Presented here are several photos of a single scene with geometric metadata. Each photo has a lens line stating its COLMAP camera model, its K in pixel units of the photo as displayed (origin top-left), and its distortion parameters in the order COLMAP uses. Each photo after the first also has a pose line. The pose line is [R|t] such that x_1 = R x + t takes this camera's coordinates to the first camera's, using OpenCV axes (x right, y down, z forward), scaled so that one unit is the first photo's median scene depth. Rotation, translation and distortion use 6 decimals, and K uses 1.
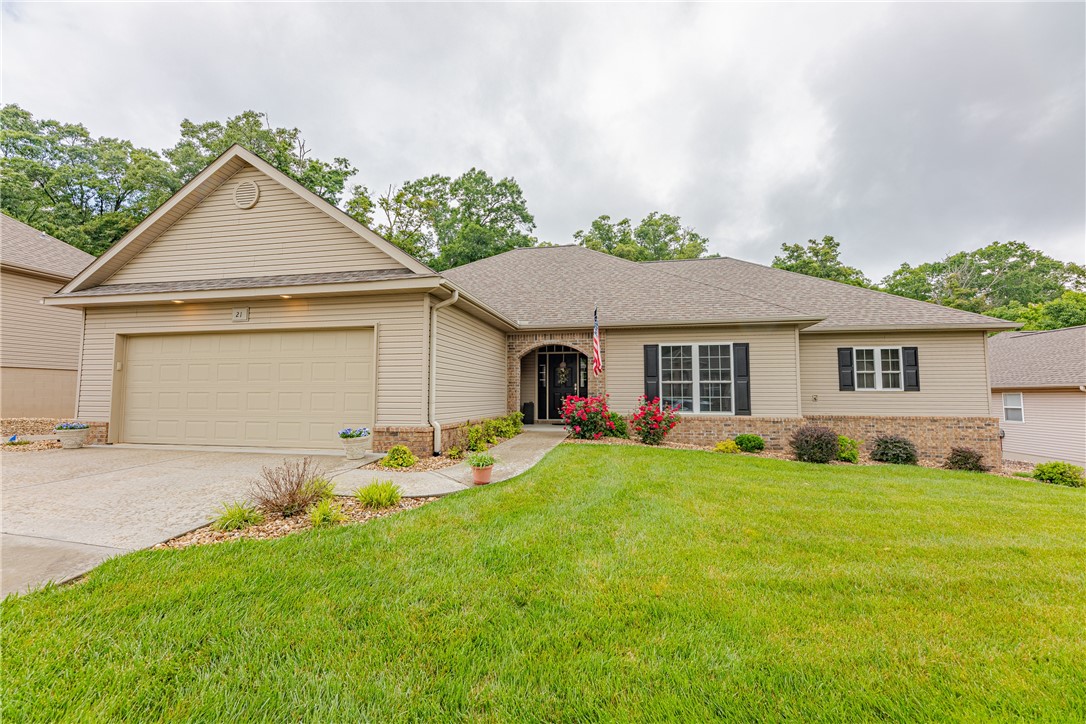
lens RADIAL K [[438.0, 0, 543.0], [0, 438.0, 362.0], [0, 0, 1]] dist [-0.000448, -0.000044]
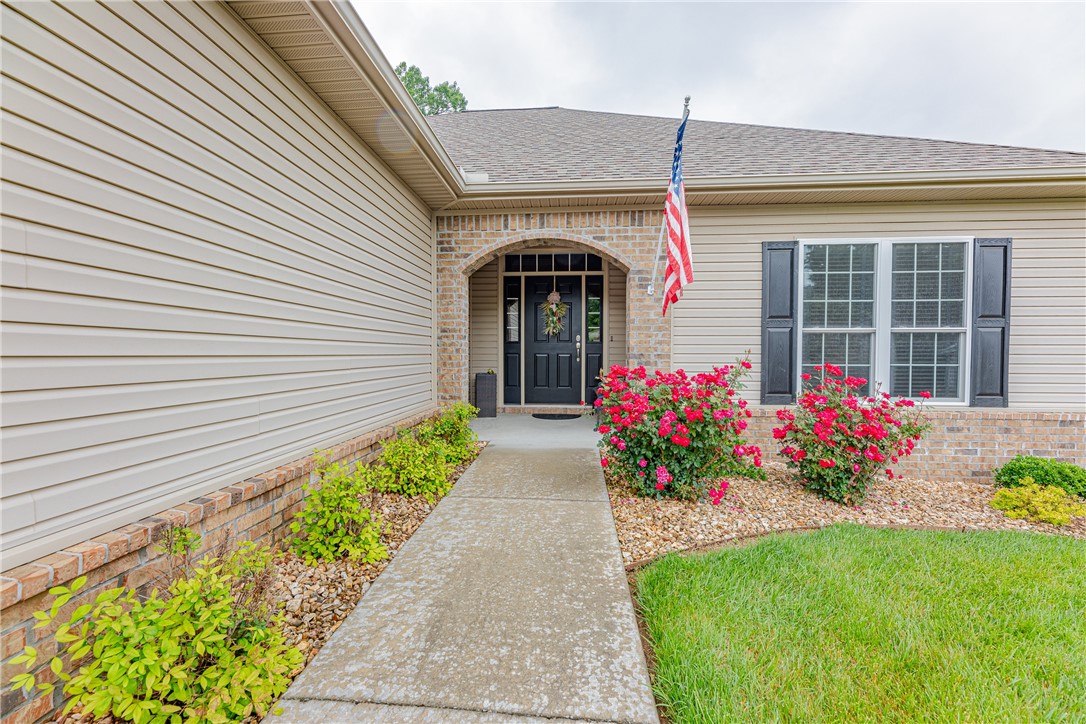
lens RADIAL K [[438.0, 0, 543.0], [0, 438.0, 362.0], [0, 0, 1]] dist [-0.000448, -0.000044]
pose [[0.992662, -0.002277, 0.120899, -0.033146], [-0.009514, 0.995253, 0.096858, 0.037967], [-0.120546, -0.097297, 0.987928, 0.600909]]
